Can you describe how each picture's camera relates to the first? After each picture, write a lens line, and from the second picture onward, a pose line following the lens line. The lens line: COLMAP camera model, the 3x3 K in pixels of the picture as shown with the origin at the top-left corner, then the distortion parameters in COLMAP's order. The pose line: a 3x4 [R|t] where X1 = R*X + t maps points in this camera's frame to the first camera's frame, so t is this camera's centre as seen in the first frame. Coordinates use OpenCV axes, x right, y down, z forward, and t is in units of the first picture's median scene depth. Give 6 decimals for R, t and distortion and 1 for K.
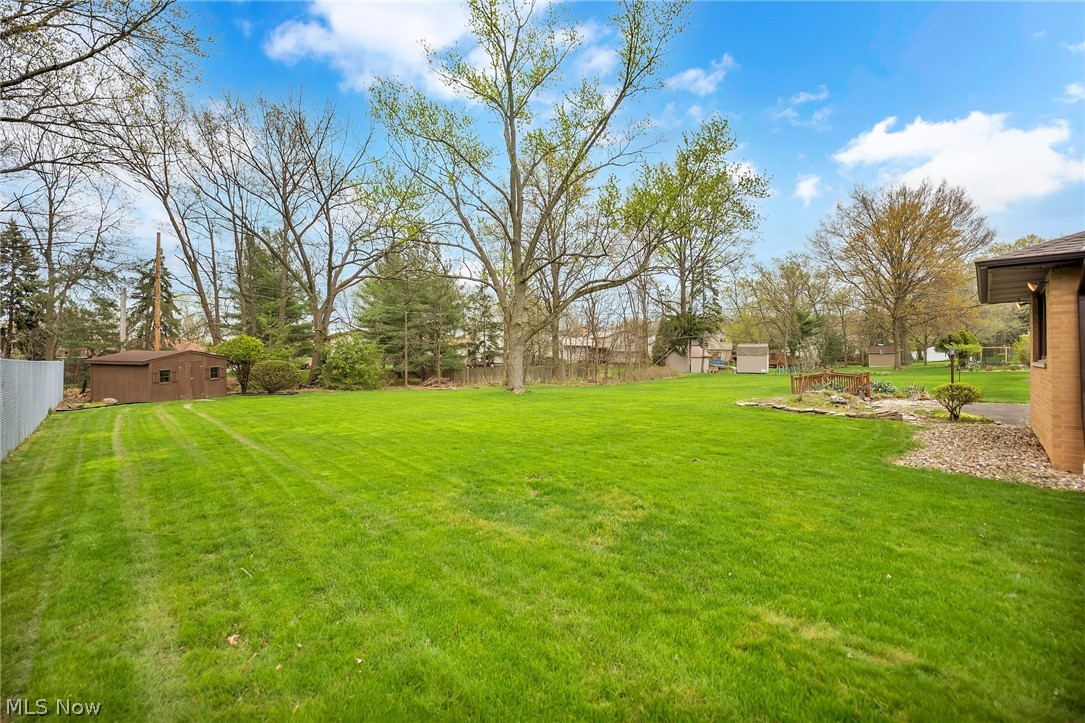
lens RADIAL K [[445.7, 0, 542.2], [0, 445.7, 358.7], [0, 0, 1]] dist [-0.033238, 0.000364]
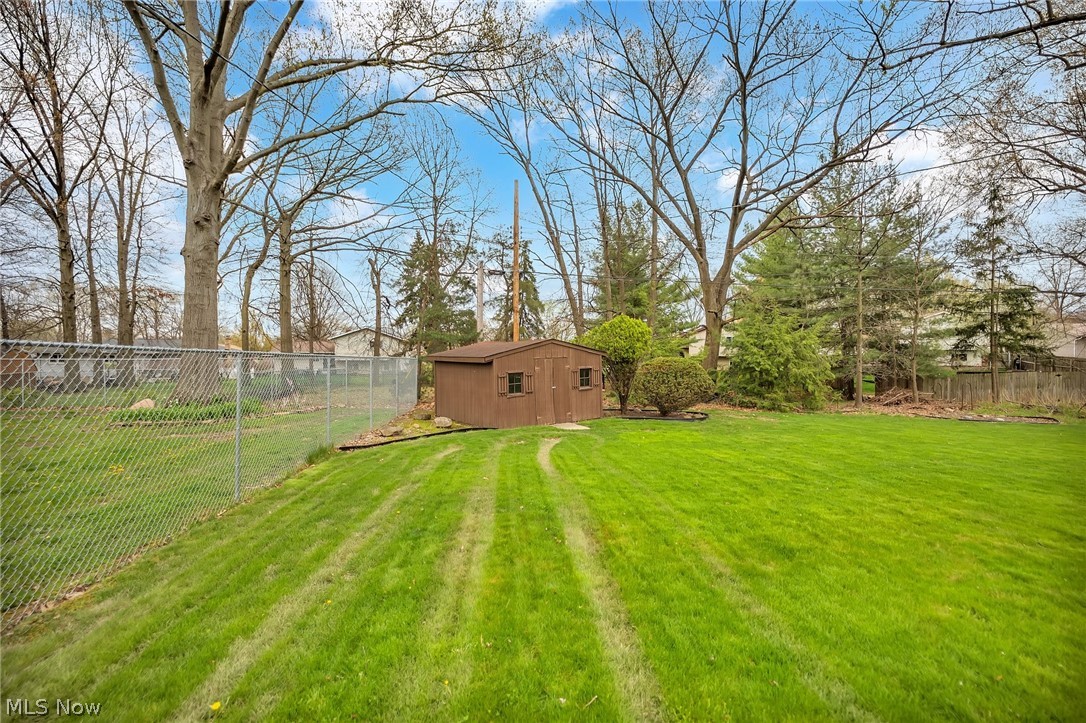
lens RADIAL K [[446.1, 0, 542.7], [0, 446.1, 358.7], [0, 0, 1]] dist [-0.033238, 0.000364]
pose [[0.760051, 0.000470, -0.649863, -0.296015], [-0.002498, 0.999994, -0.002198, 0.006055], [0.649859, 0.003294, 0.760048, 0.372036]]
